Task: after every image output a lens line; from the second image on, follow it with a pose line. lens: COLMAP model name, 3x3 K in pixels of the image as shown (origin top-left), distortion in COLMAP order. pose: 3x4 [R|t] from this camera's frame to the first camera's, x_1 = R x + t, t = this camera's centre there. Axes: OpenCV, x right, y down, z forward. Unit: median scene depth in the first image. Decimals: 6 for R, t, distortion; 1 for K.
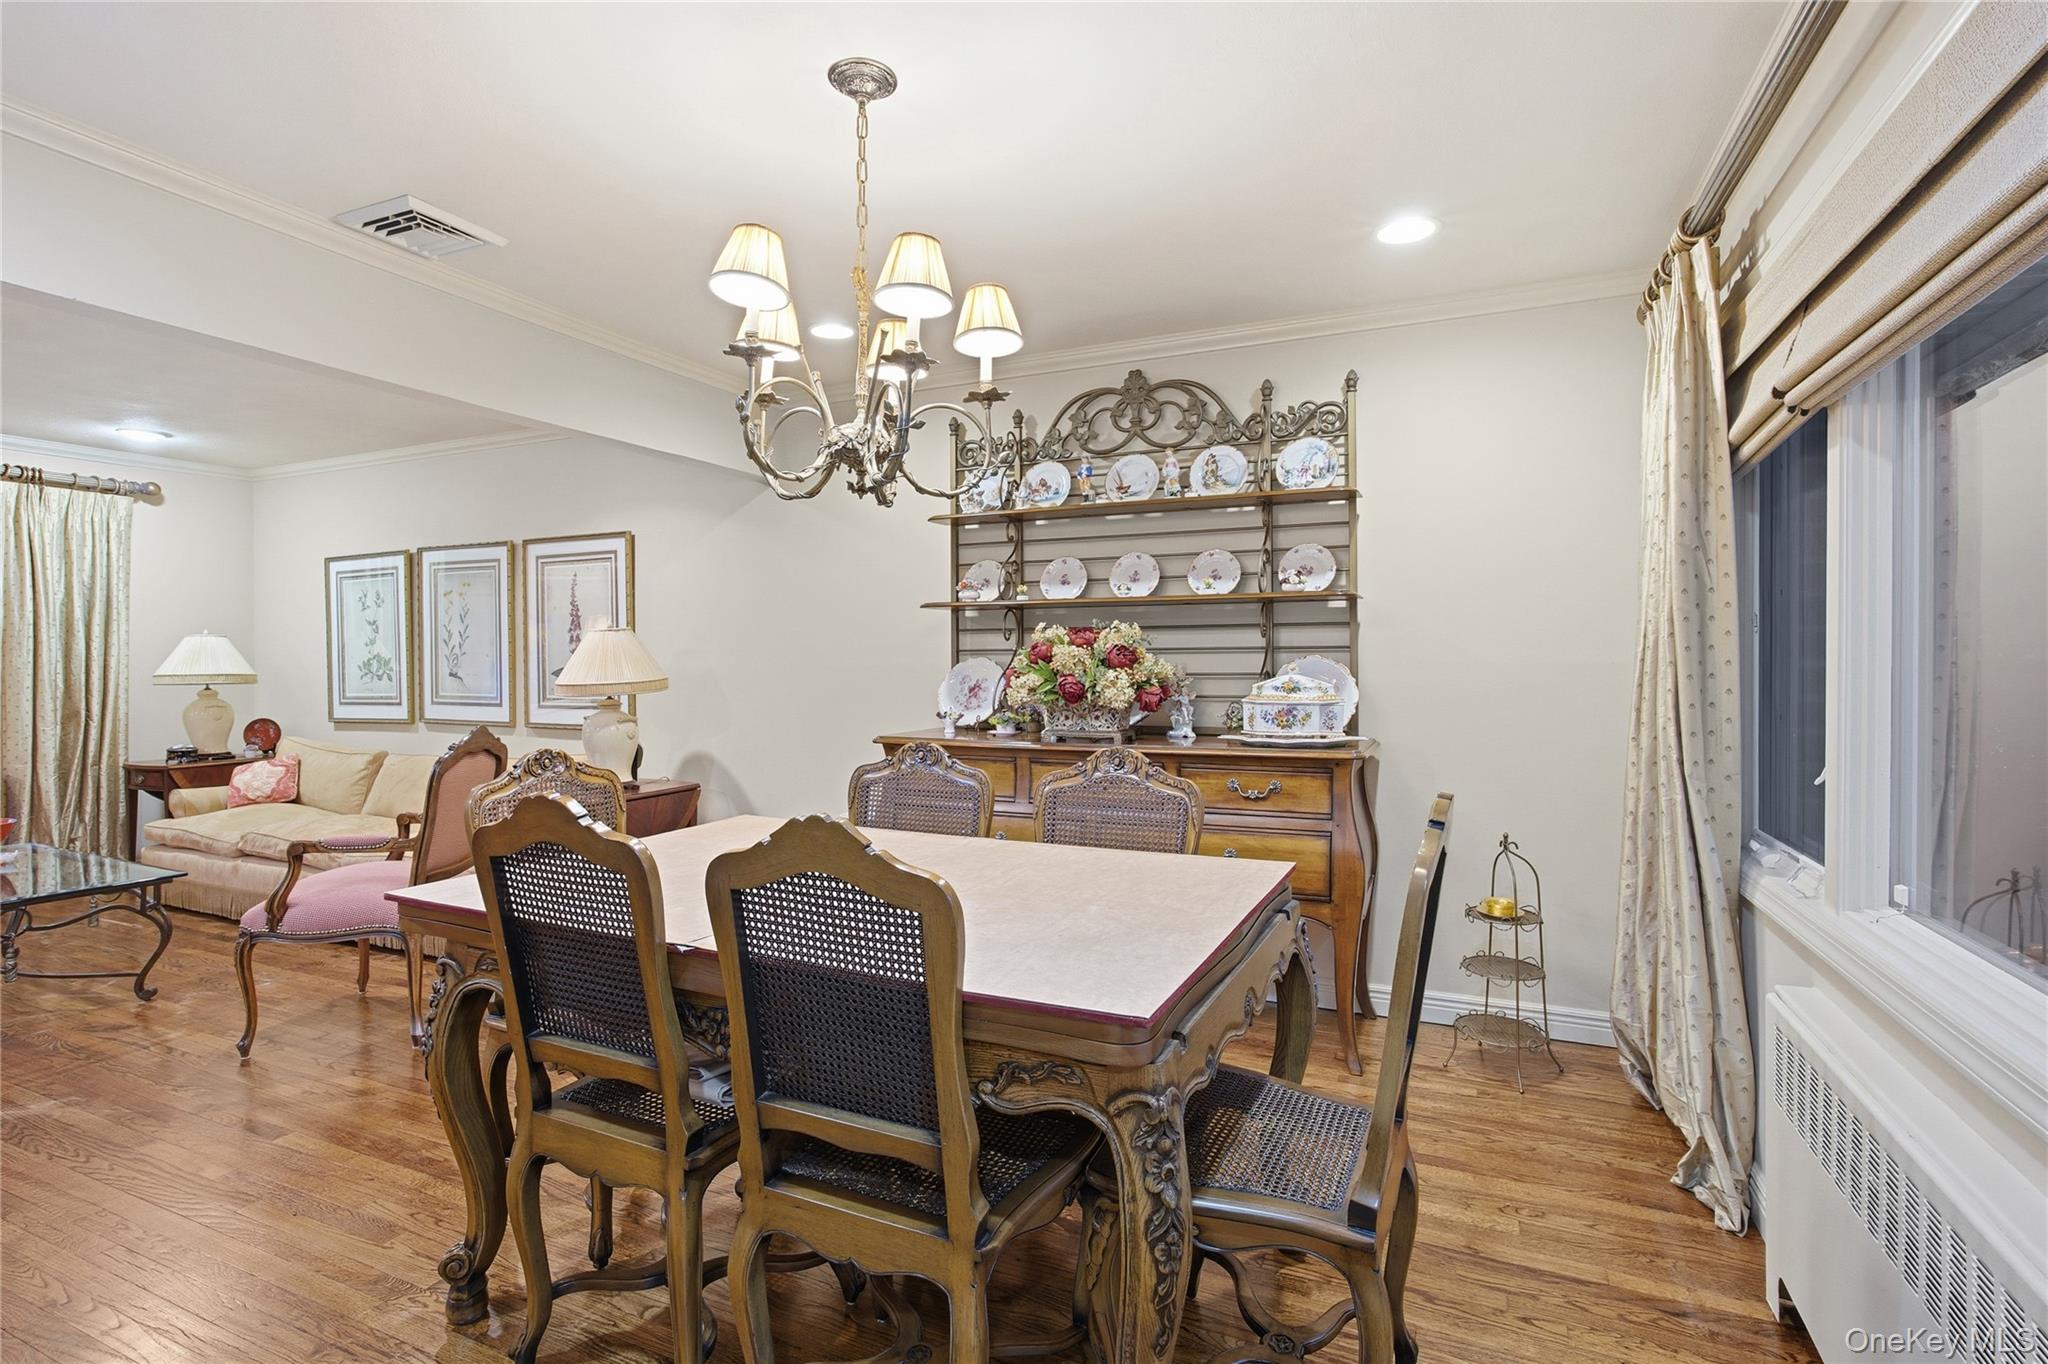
lens RADIAL K [[925.9, 0, 1063.3], [0, 925.9, 651.1], [0, 0, 1]] dist [-0.012019, 0.002799]
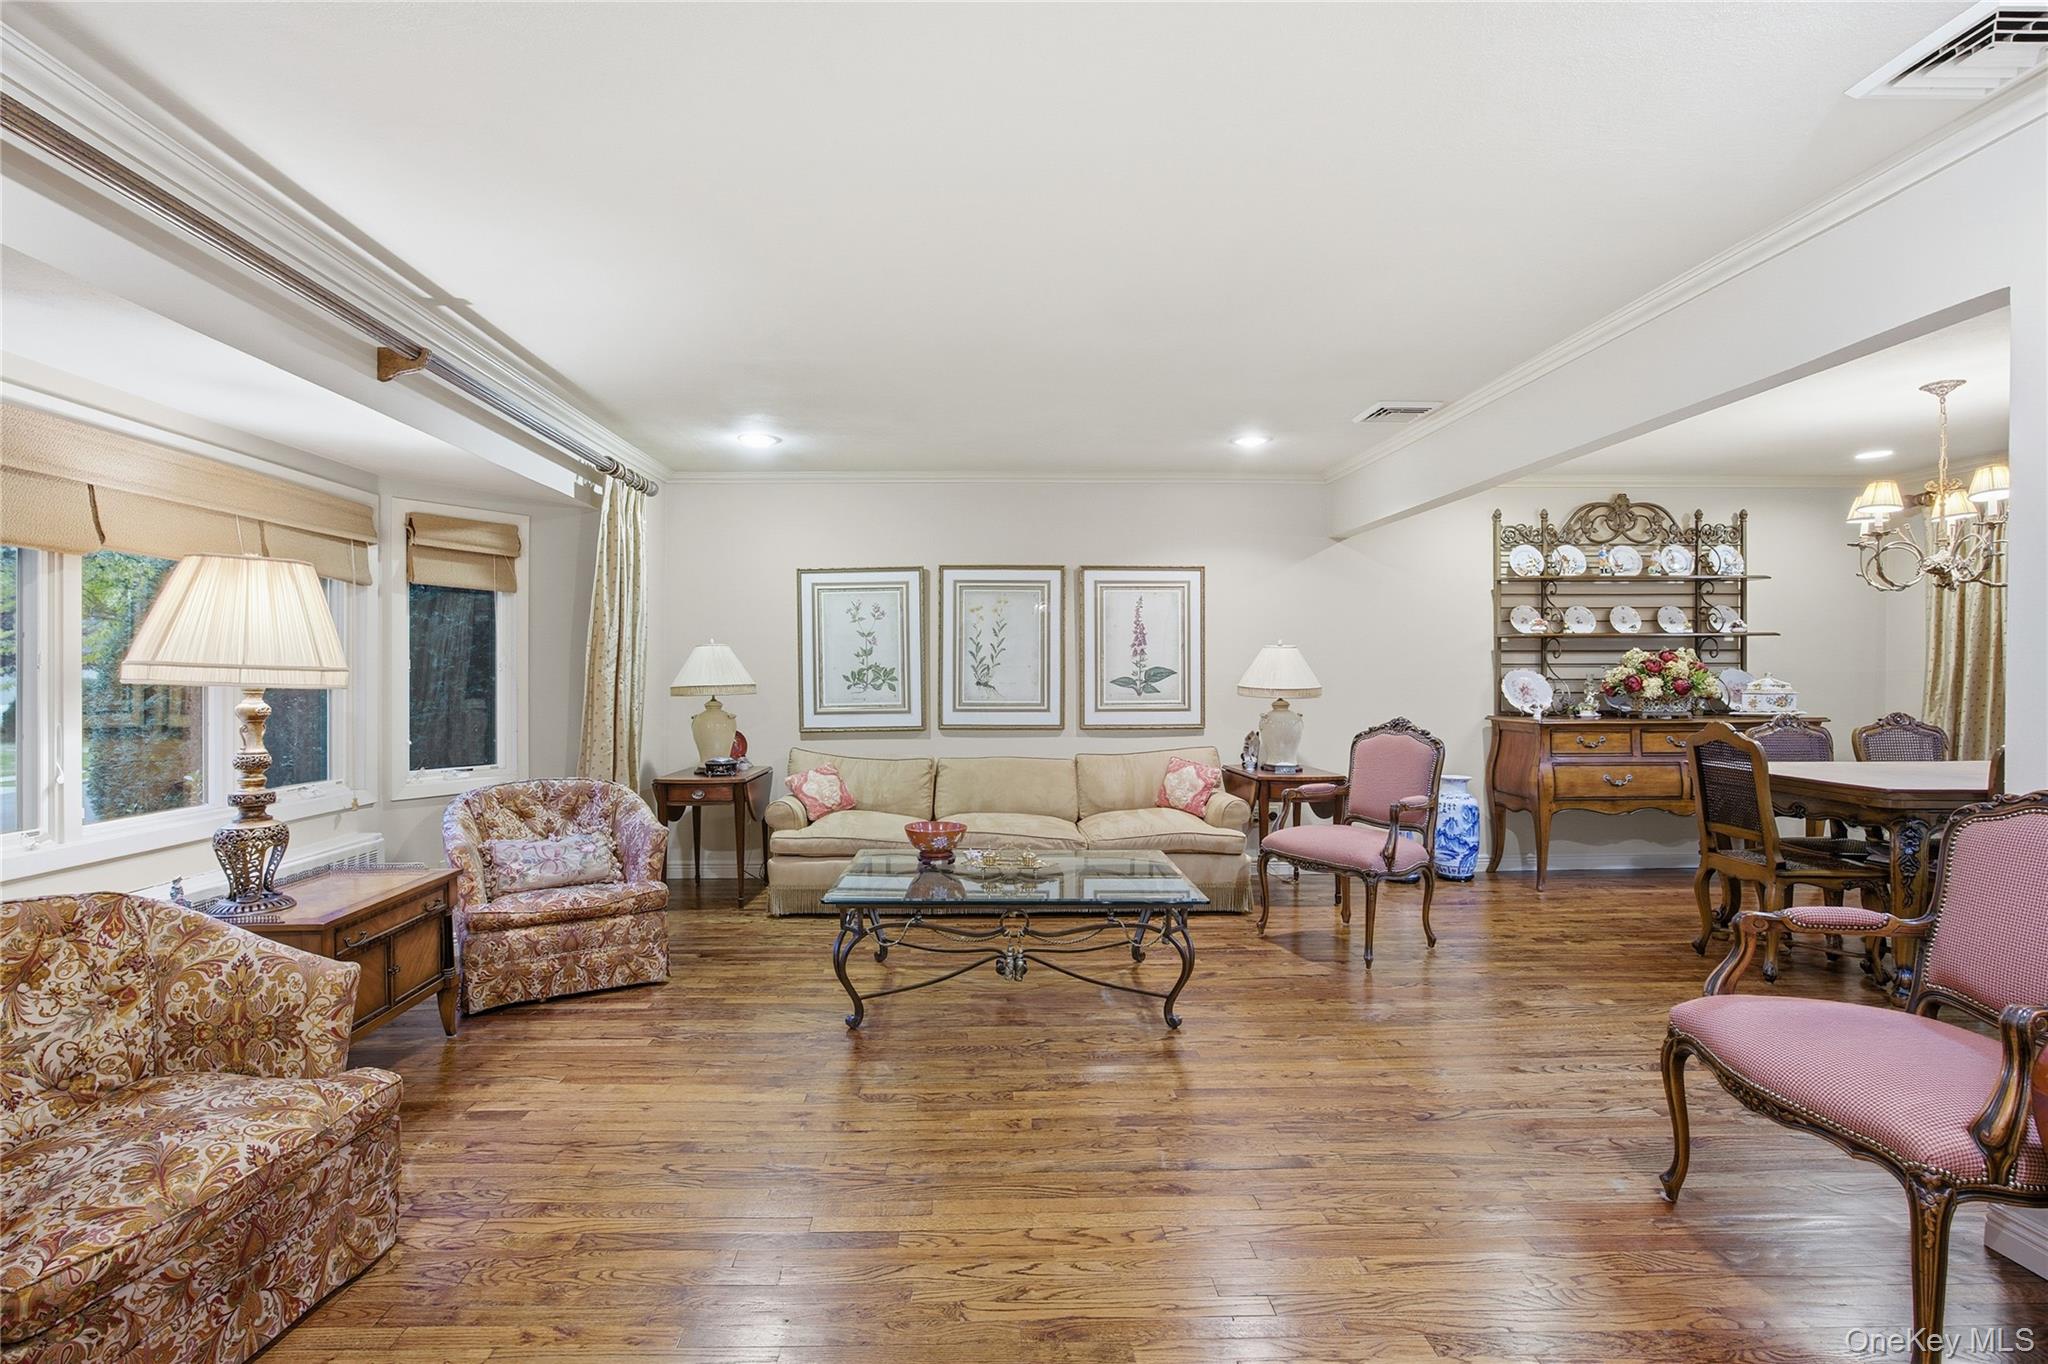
lens RADIAL K [[925.9, 0, 1008.6], [0, 925.9, 673.1], [0, 0, 1]] dist [-0.012019, 0.002799]
pose [[0.908477, 0.002825, 0.417924, -1.555998], [-0.004817, 0.999982, 0.003711, 0.012274], [-0.417906, -0.005384, 0.908474, -0.027769]]
